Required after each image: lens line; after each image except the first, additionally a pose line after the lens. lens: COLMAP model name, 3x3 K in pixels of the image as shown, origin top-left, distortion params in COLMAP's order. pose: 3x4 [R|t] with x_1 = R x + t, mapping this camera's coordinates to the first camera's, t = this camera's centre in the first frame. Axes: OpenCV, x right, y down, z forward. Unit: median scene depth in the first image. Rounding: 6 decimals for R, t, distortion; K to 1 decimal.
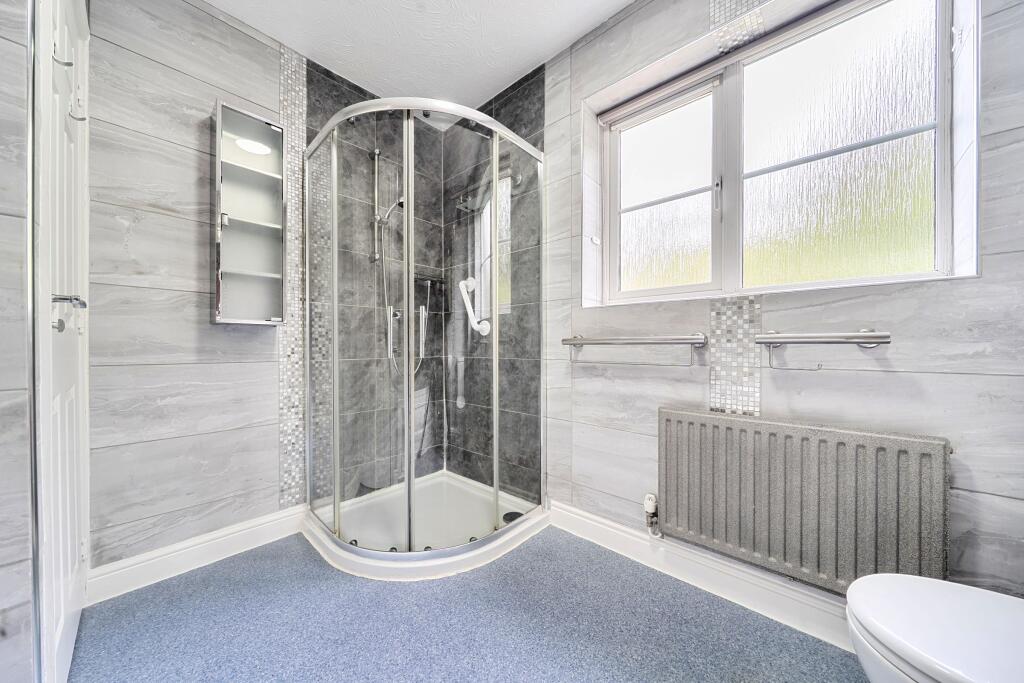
lens RADIAL K [[345.6, 0, 511.7], [0, 345.6, 346.1], [0, 0, 1]] dist [0.000157, 0.000000]
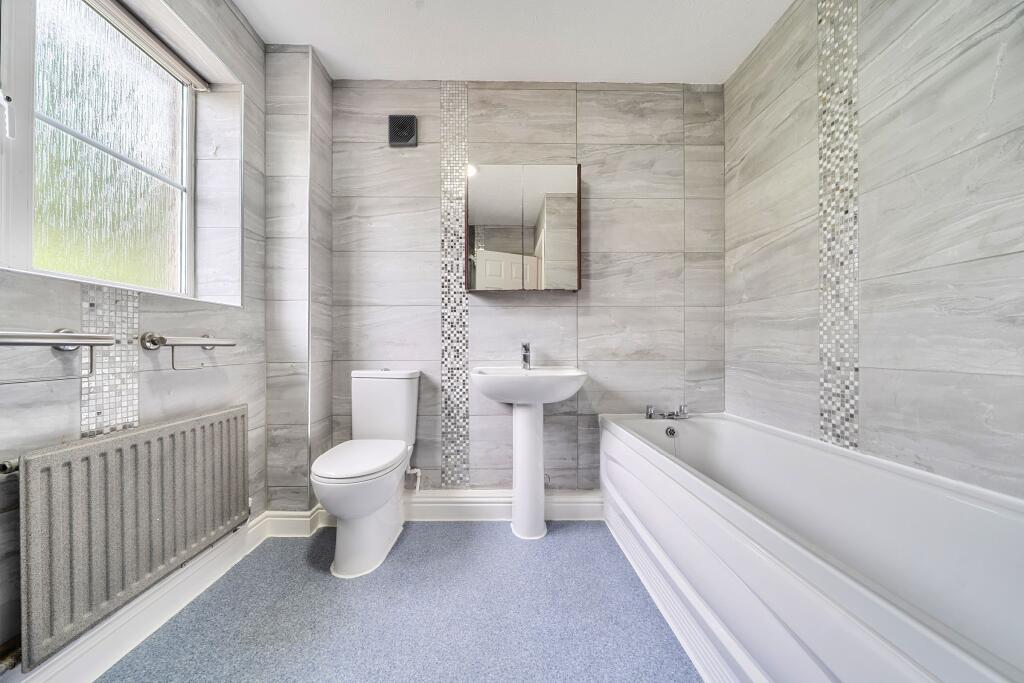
lens RADIAL K [[345.6, 0, 508.1], [0, 345.6, 346.8], [0, 0, 1]] dist [0.000157, 0.000000]
pose [[-0.683298, 0.002945, 0.730134, -0.582871], [0.006033, 0.999981, 0.001613, 0.000623], [-0.730115, 0.005507, -0.683302, 0.868198]]
